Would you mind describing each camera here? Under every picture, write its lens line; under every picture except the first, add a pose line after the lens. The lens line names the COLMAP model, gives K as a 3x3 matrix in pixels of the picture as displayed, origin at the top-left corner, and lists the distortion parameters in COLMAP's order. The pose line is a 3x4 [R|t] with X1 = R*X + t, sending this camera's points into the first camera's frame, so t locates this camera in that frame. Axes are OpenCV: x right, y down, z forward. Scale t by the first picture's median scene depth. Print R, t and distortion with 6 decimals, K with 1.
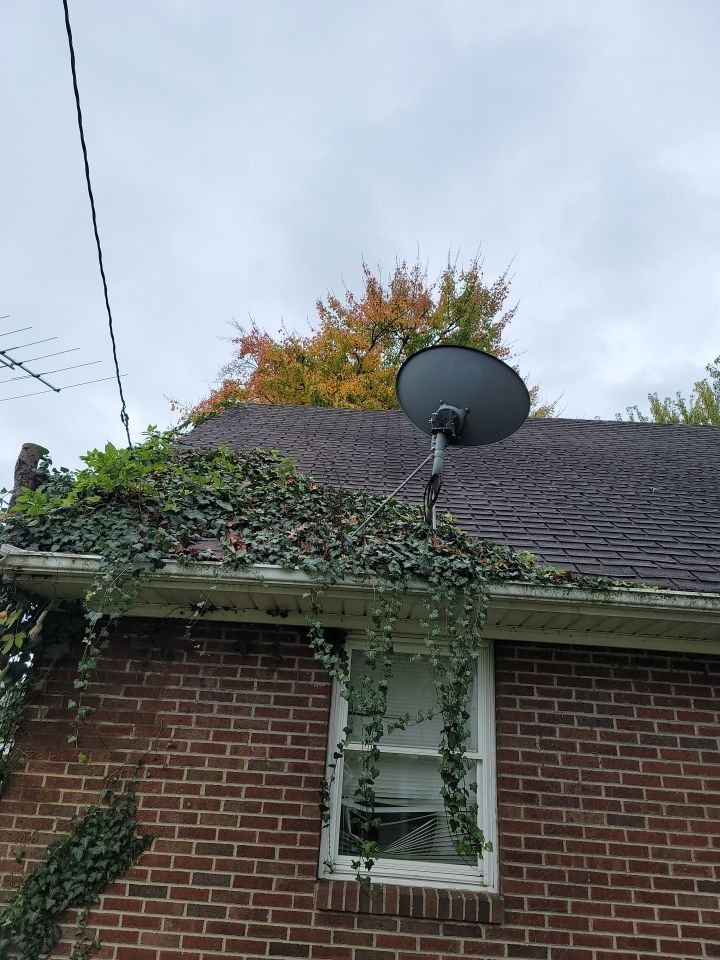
lens RADIAL K [[721.6, 0, 360.0], [0, 721.6, 480.0], [0, 0, 1]] dist [-0.009804, -0.004070]
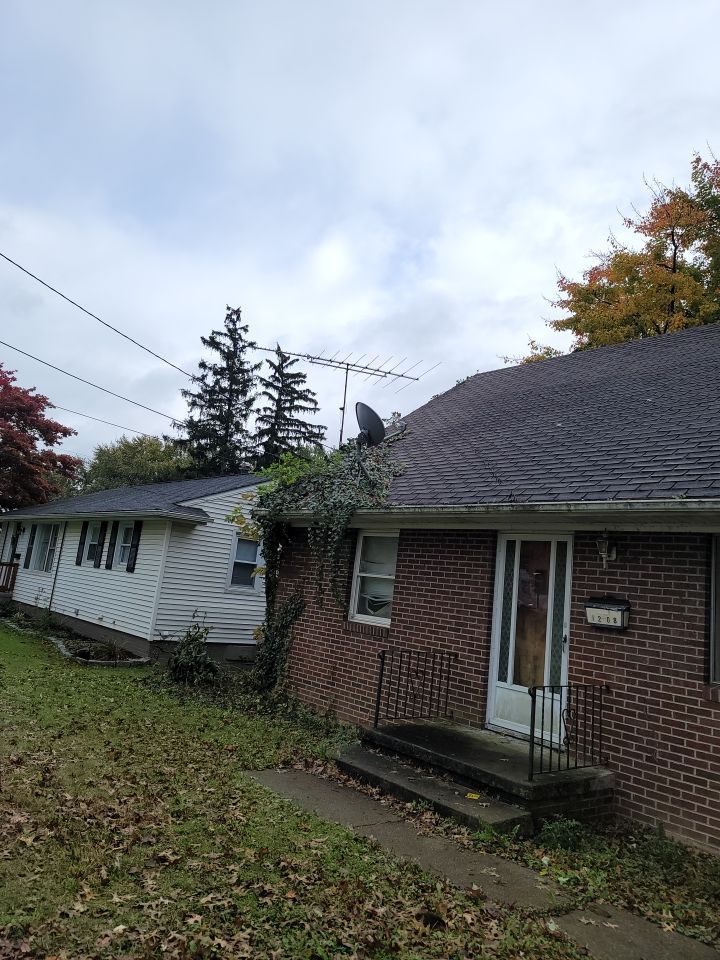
lens RADIAL K [[673.2, 0, 360.0], [0, 673.2, 480.0], [0, 0, 1]] dist [0.070680, -0.038004]
pose [[0.651637, -0.122073, -0.748644, 1.888314], [0.196872, 0.980362, 0.011506, 0.011498], [0.732537, -0.154885, 0.662873, -0.561599]]
